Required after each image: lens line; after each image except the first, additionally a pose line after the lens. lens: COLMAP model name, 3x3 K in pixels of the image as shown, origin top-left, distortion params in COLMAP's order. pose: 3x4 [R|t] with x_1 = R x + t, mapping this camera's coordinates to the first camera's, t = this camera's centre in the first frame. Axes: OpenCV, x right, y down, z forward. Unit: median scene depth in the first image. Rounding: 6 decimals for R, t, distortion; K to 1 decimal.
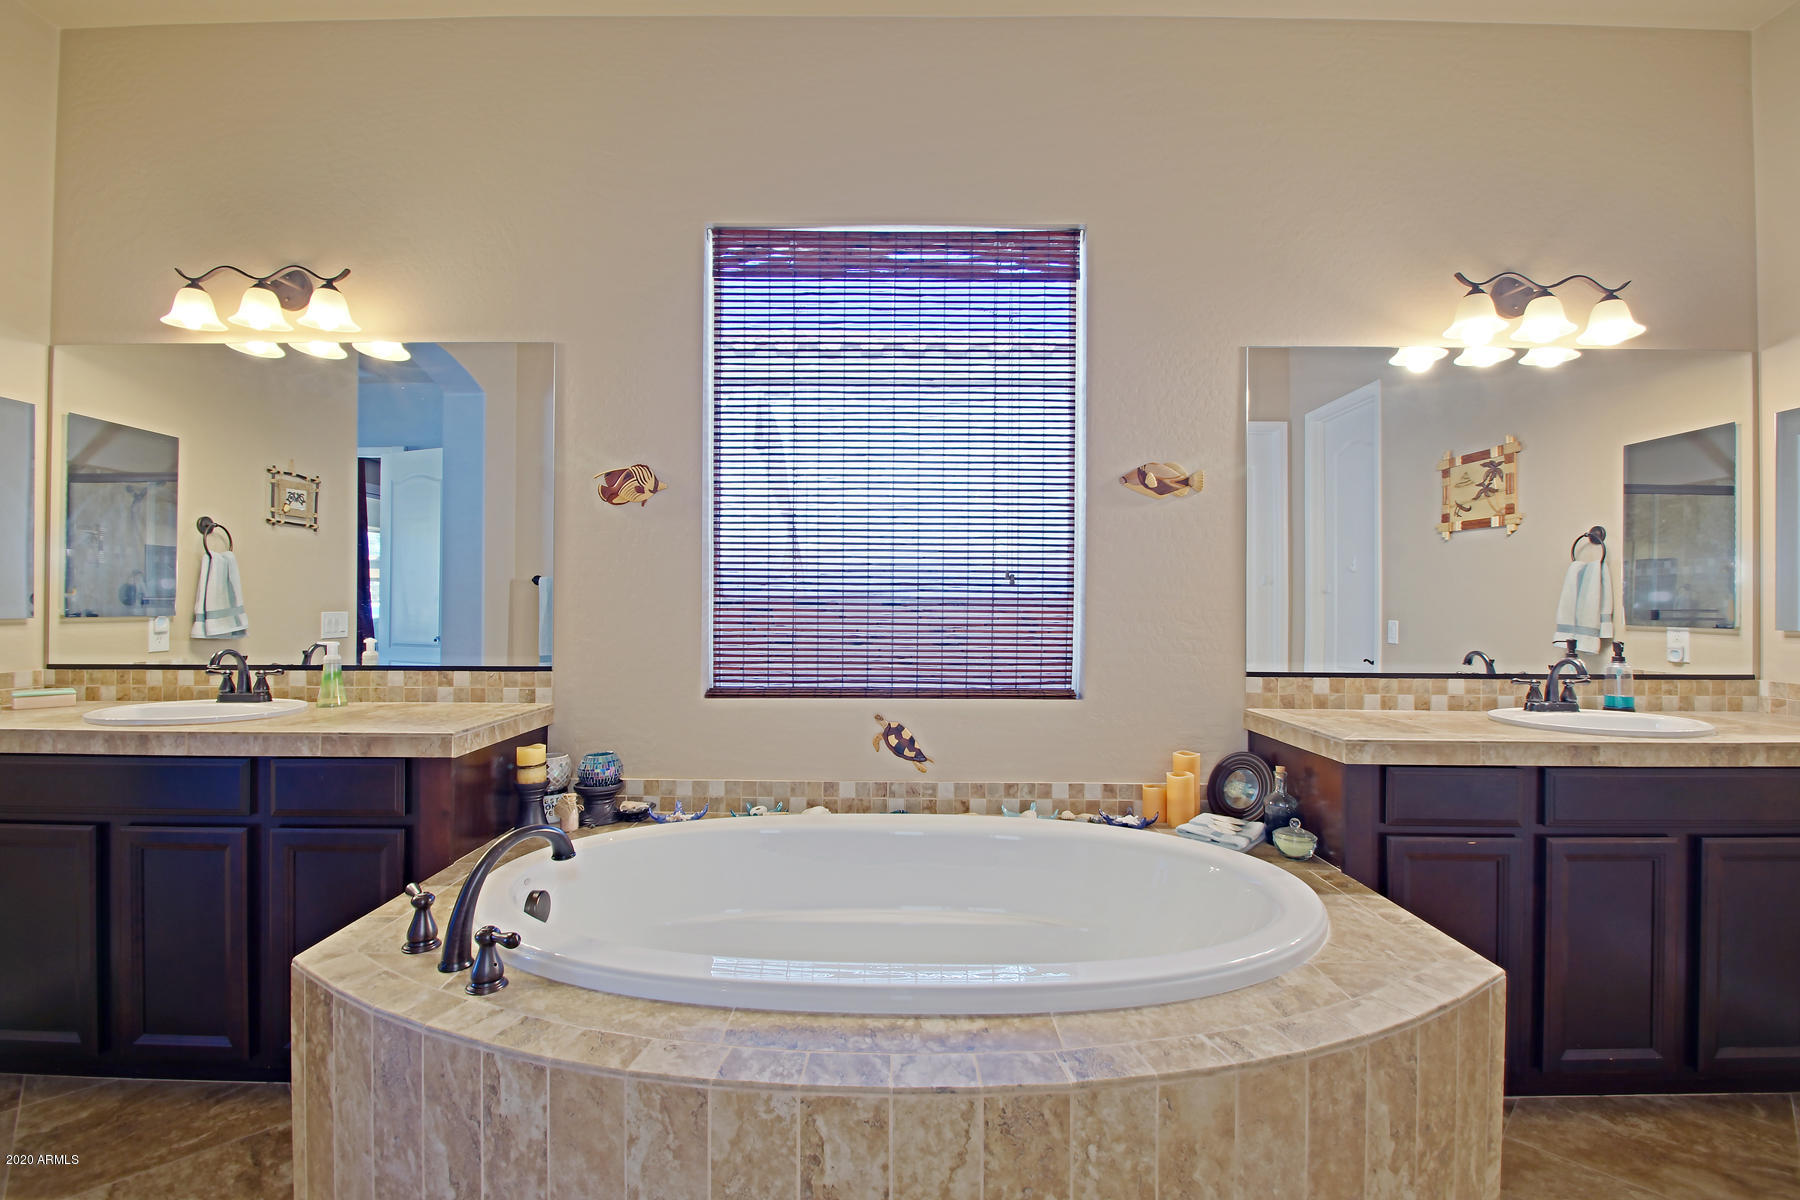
lens RADIAL K [[799.4, 0, 899.0], [0, 799.4, 588.0], [0, 0, 1]] dist [0.011284, -0.012427]
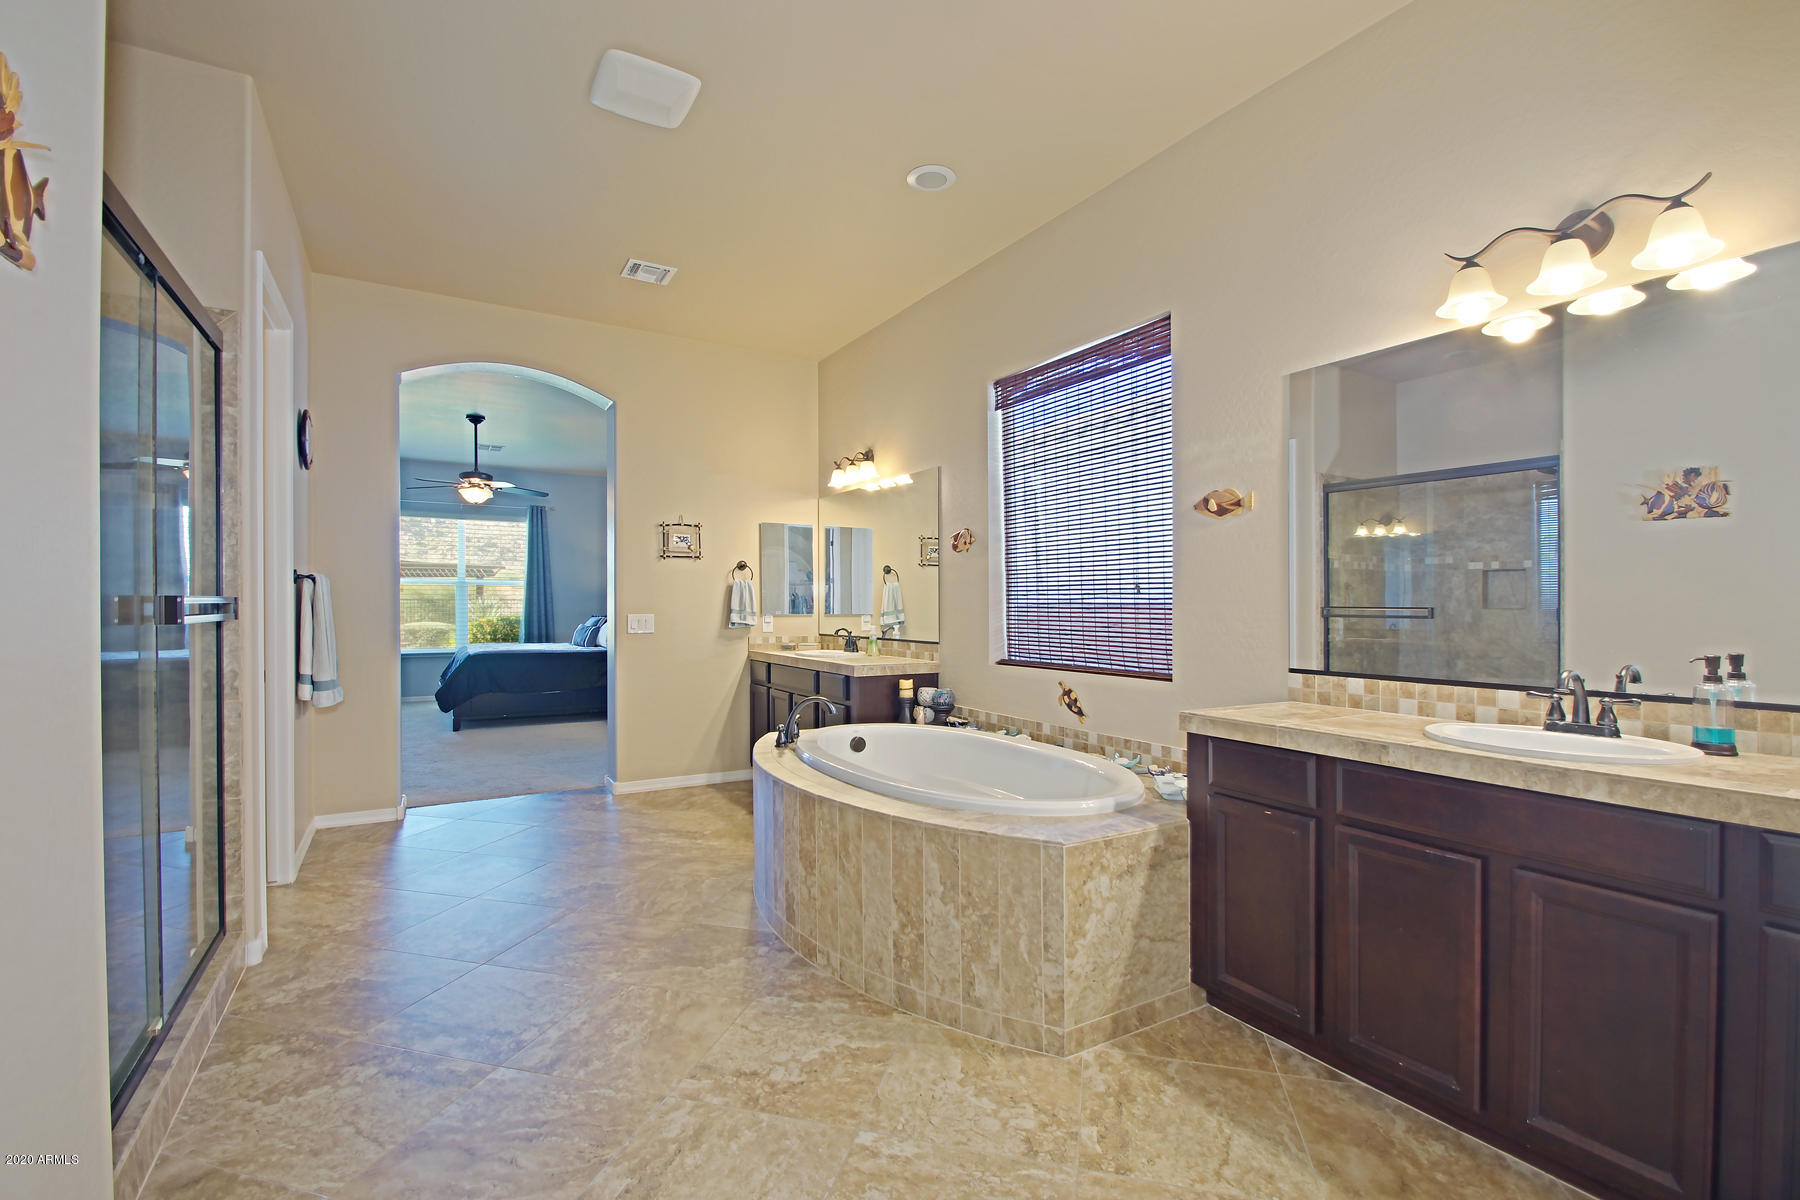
lens RADIAL K [[805.9, 0, 899.3], [0, 805.9, 595.3], [0, 0, 1]] dist [0.003559, -0.013385]
pose [[0.513316, -0.015197, -0.858065, 1.121414], [0.012330, 0.999871, -0.010333, 0.008909], [0.858111, -0.005276, 0.513437, -0.035824]]
